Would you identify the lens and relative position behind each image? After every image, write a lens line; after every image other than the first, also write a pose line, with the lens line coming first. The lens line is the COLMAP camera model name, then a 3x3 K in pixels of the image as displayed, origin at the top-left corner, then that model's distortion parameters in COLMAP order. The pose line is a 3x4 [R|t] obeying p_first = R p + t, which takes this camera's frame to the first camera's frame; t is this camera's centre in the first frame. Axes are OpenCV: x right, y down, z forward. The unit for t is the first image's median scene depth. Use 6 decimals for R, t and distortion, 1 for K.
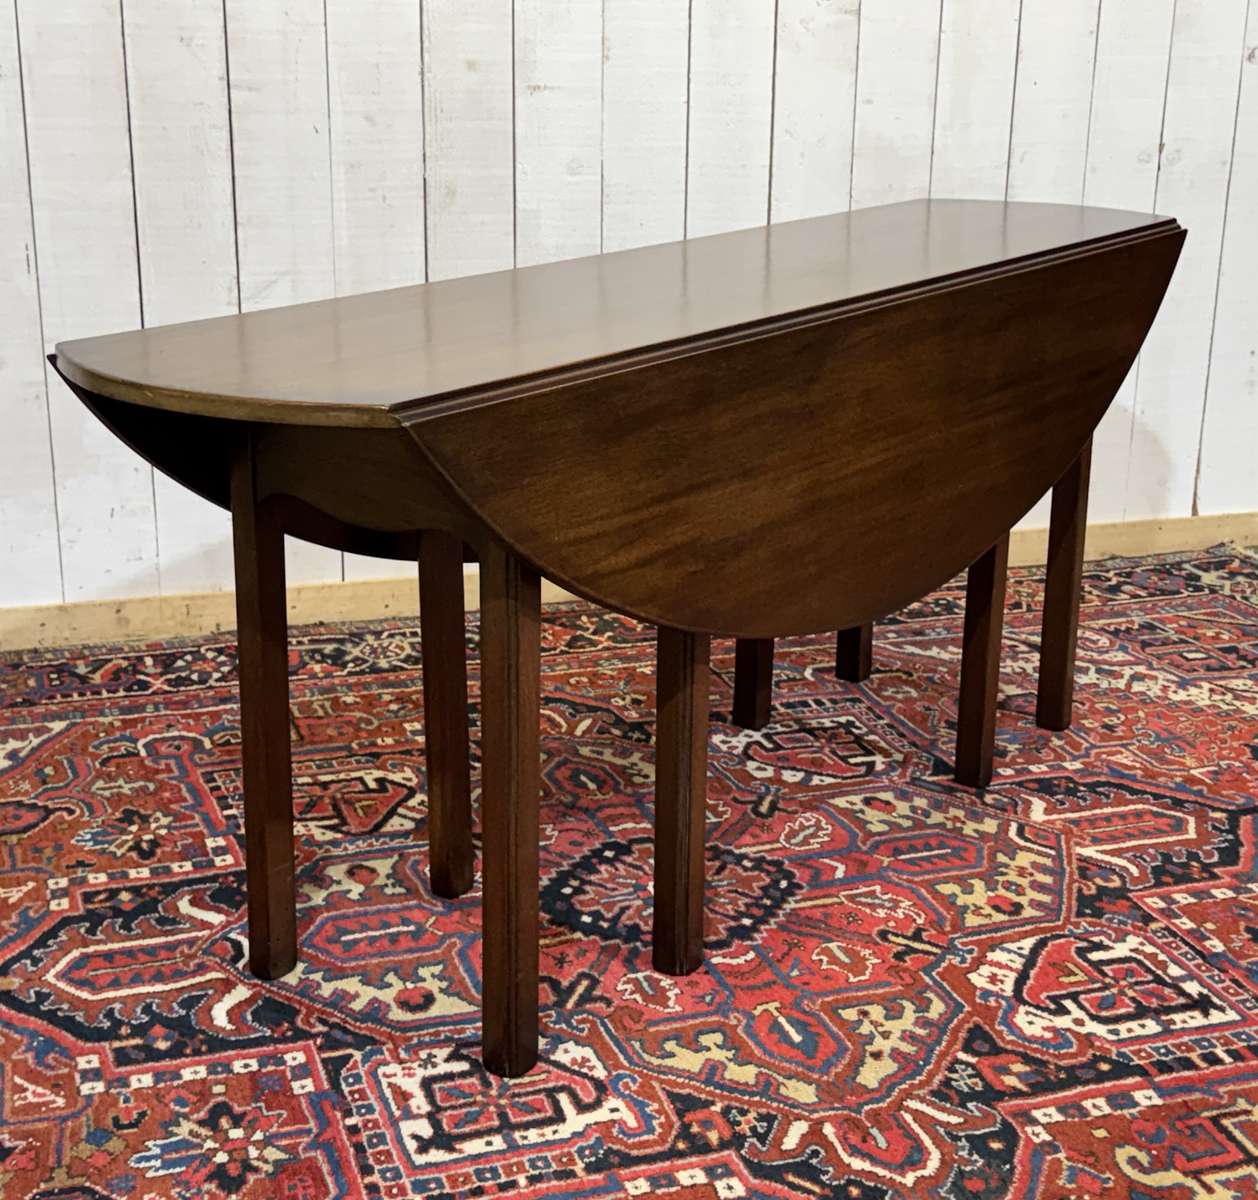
lens RADIAL K [[2088.6, 0, 644.4], [0, 2088.6, 604.0], [0, 0, 1]] dist [0.182979, -0.315212]
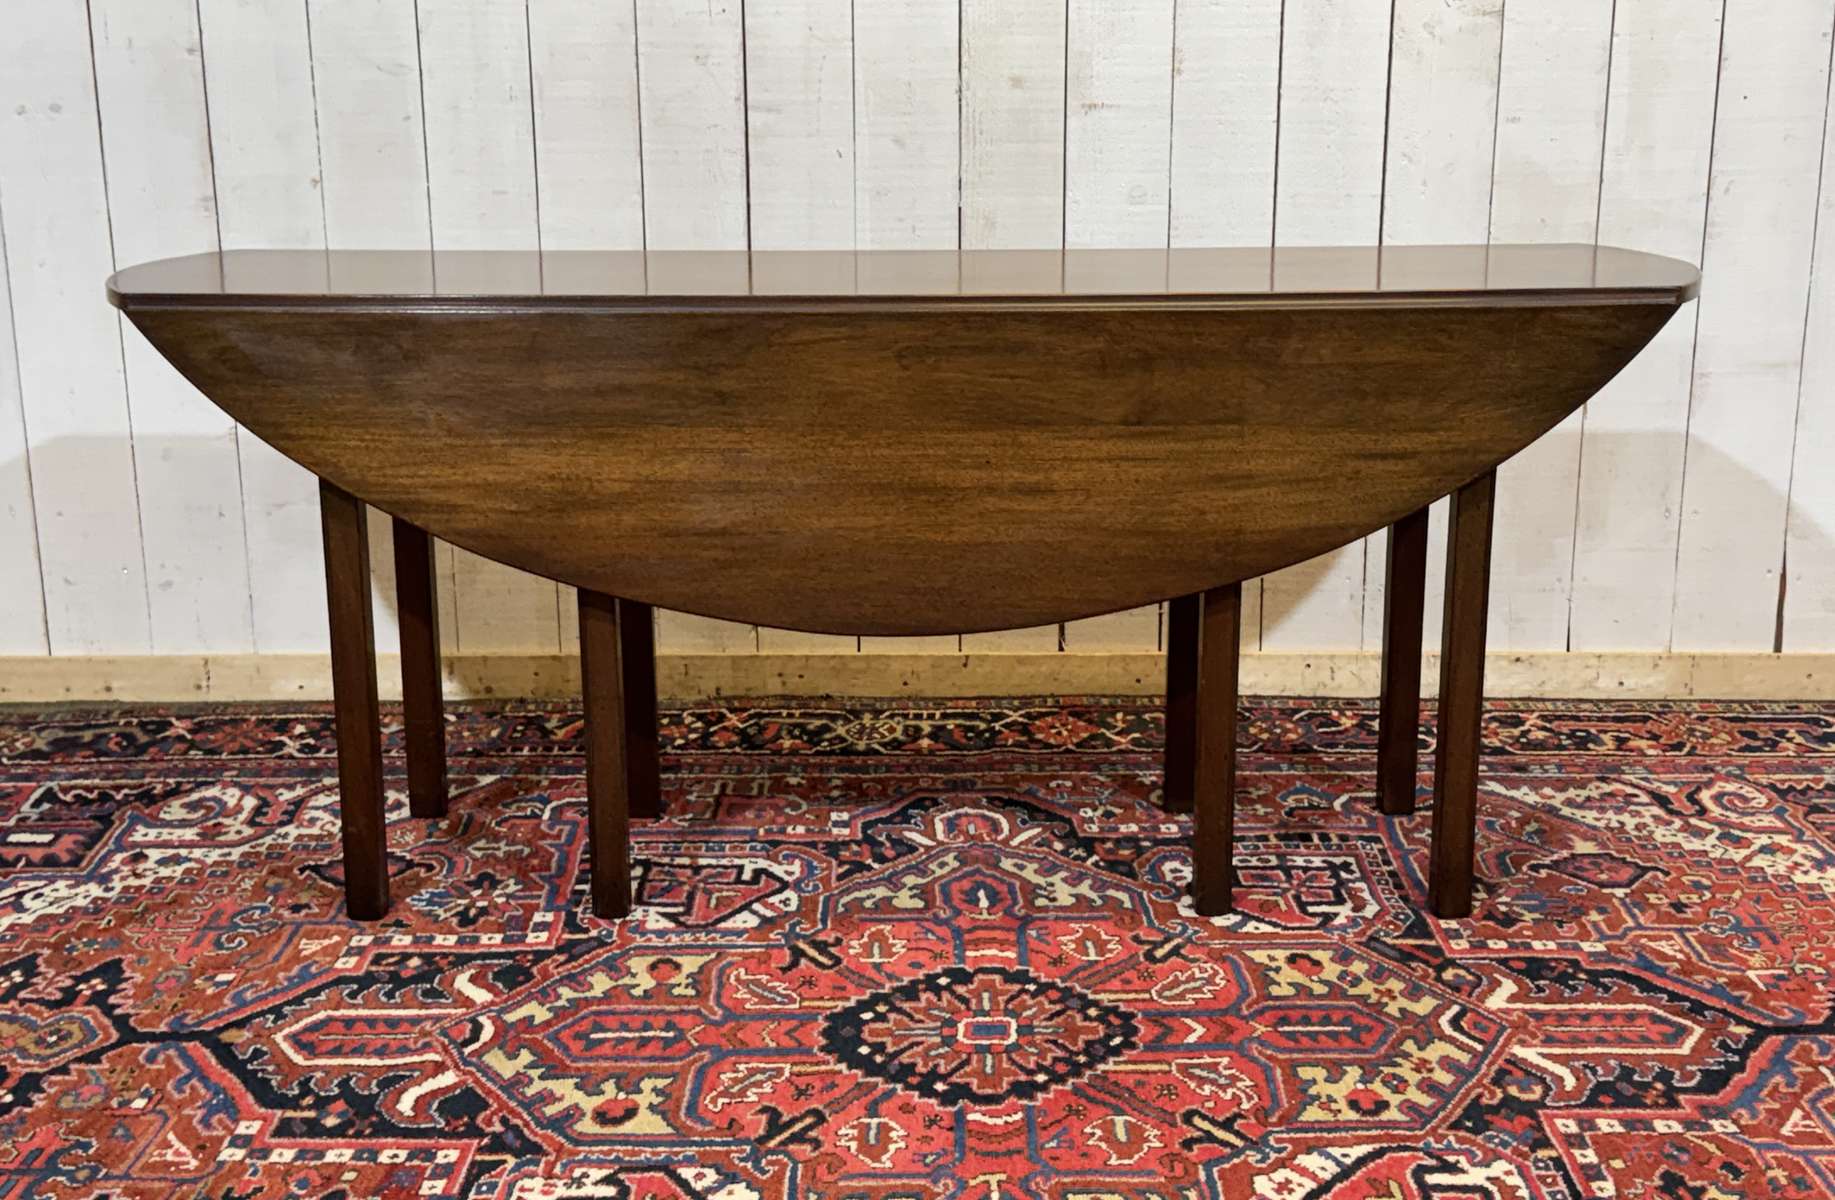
lens RADIAL K [[2384.6, 0, 912.0], [0, 2384.6, 588.6], [0, 0, 1]] dist [0.215680, -0.516902]
pose [[0.941273, 0.064117, -0.331502, 0.301792], [-0.079670, 0.996257, -0.033527, -0.007518], [0.328112, 0.057969, 0.942859, 0.061253]]
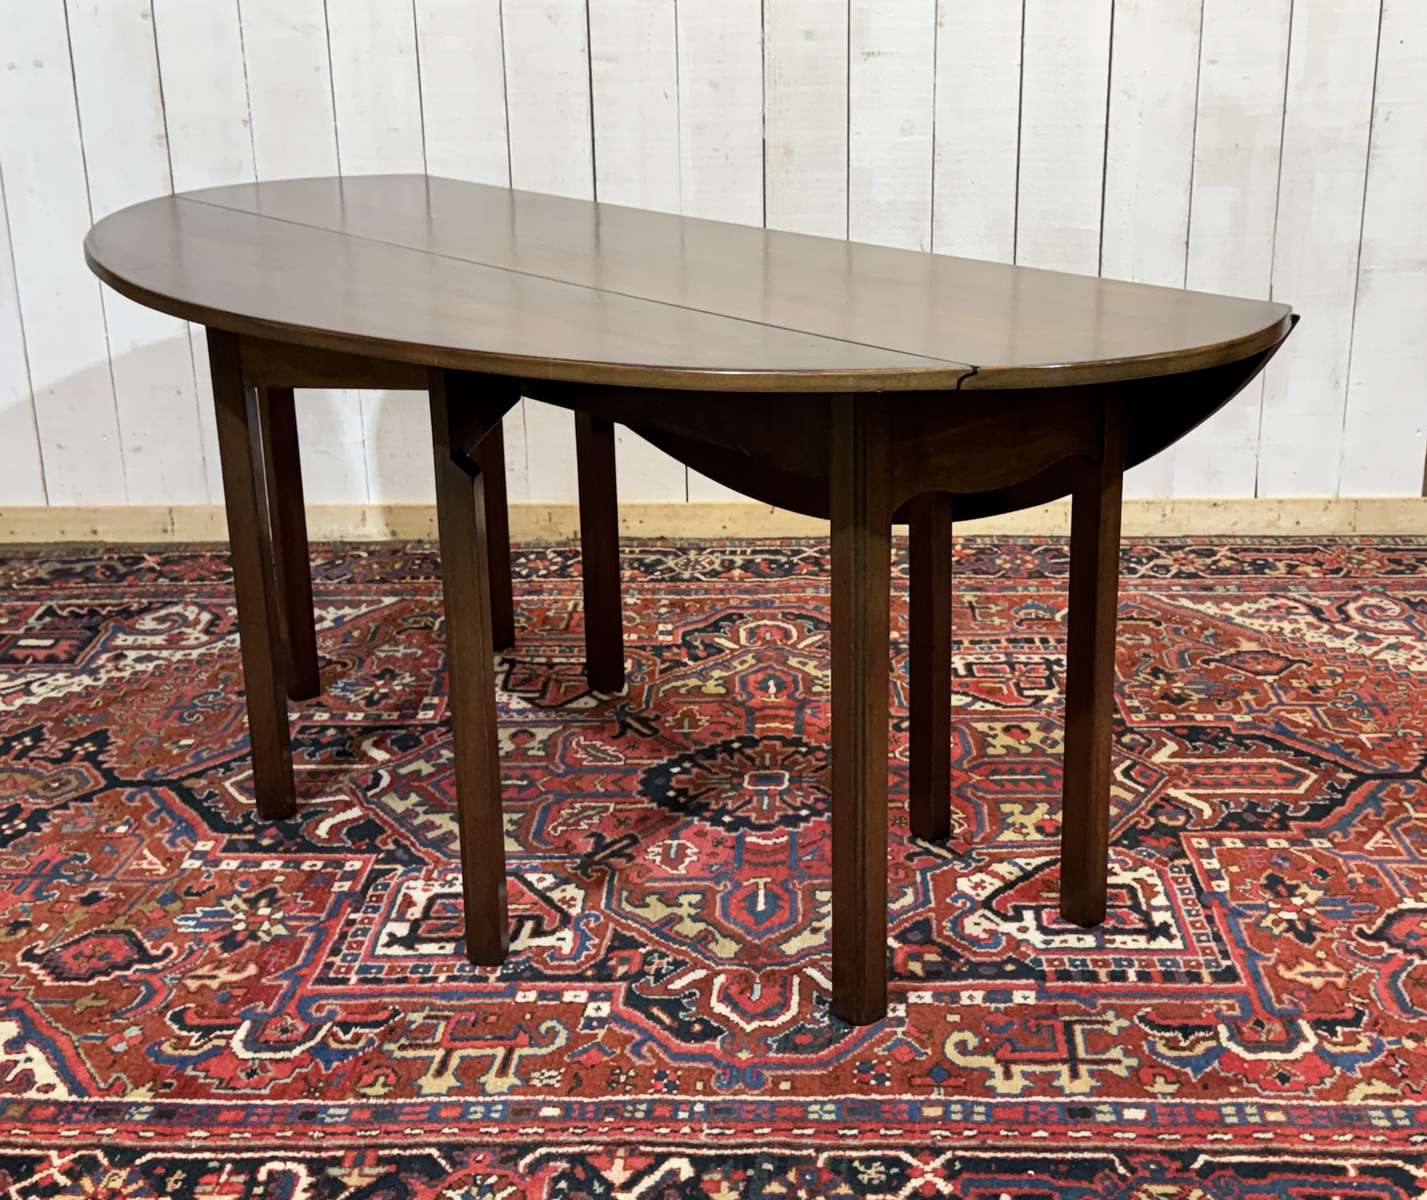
lens RADIAL K [[2036.7, 0, 735.0], [0, 2036.7, 614.8], [0, 0, 1]] dist [0.181776, -0.326027]
pose [[0.933371, 0.083349, -0.349100, 0.374563], [-0.075708, 0.996498, 0.035500, 0.012067], [0.350836, -0.006705, 0.936413, -0.018076]]
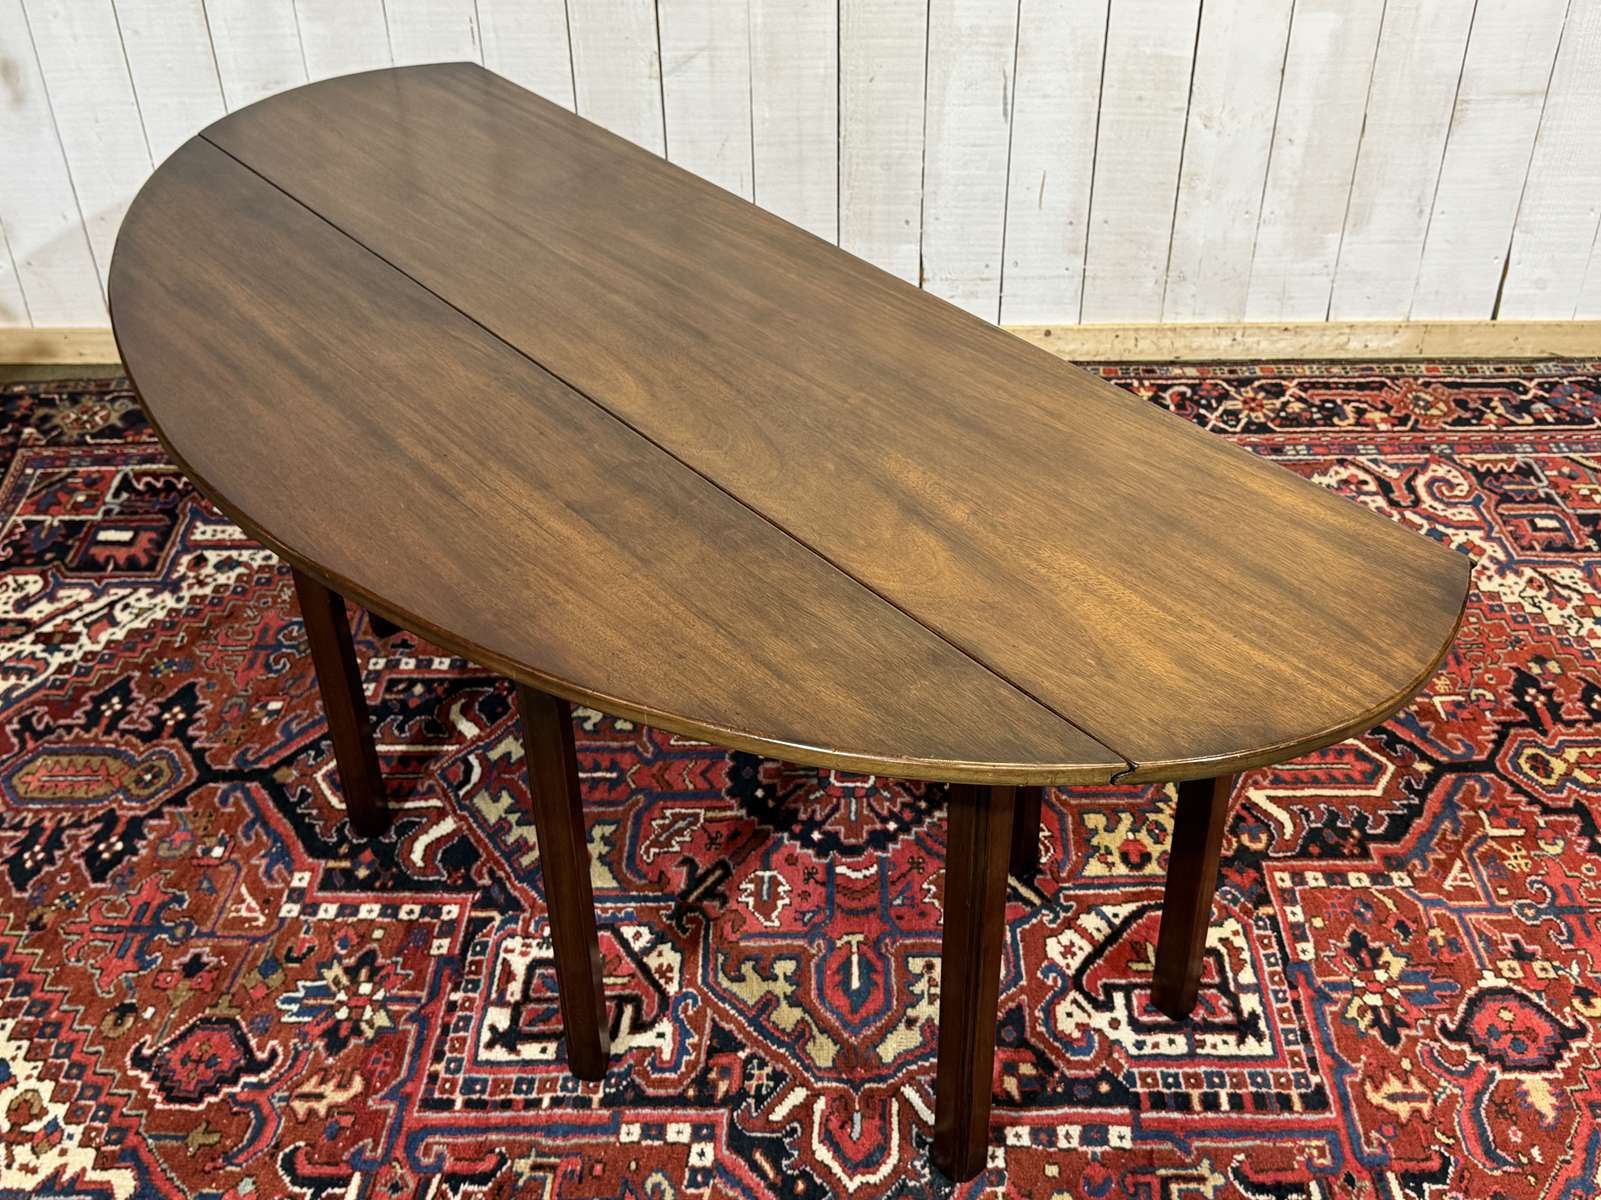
lens RADIAL K [[1748.6, 0, 808.5], [0, 1748.6, 611.8], [0, 0, 1]] dist [0.206142, -0.503222]
pose [[0.940472, 0.180226, -0.288152, 0.252502], [-0.074373, 0.936408, 0.342940, -0.270457], [0.331634, -0.301095, 0.894070, 0.175983]]
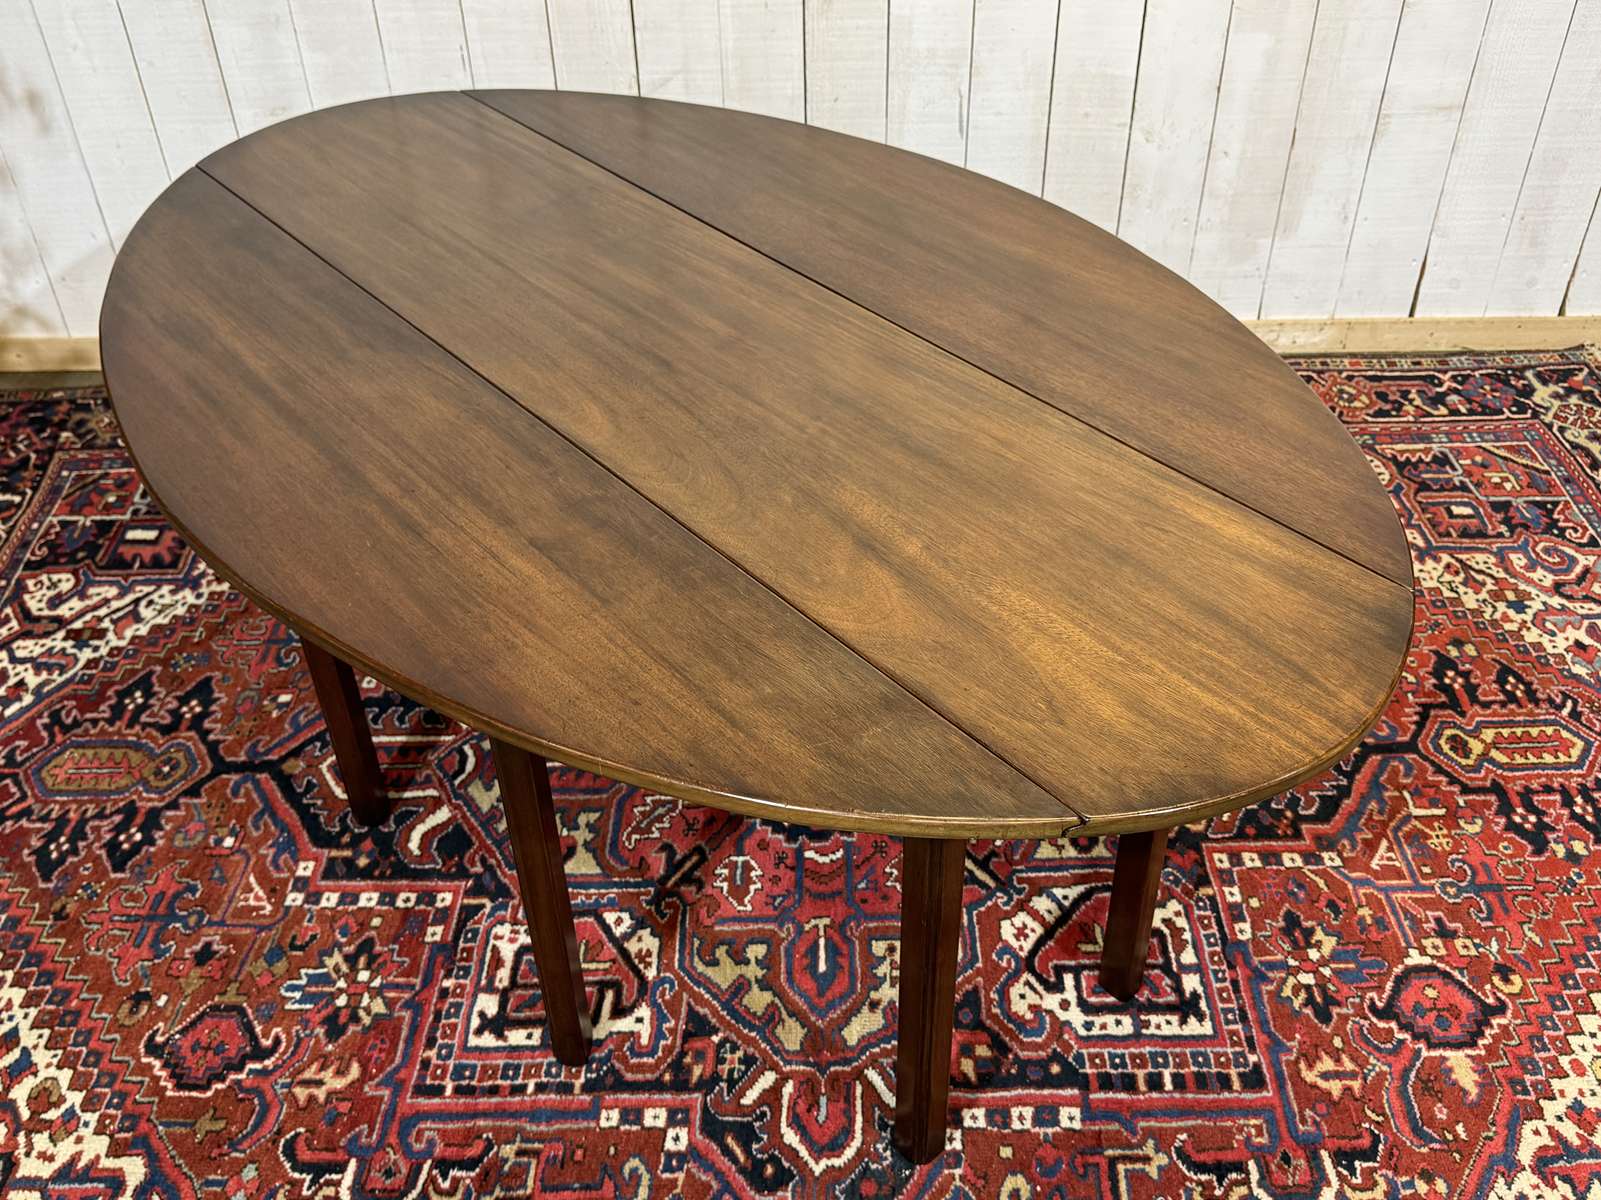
lens RADIAL K [[1502.9, 0, 798.4], [0, 1502.9, 614.1], [0, 0, 1]] dist [0.190909, -0.458940]
pose [[0.942008, 0.183655, -0.280876, 0.235786], [-0.064917, 0.920877, 0.384410, -0.279467], [0.329251, -0.343884, 0.879396, 0.260027]]
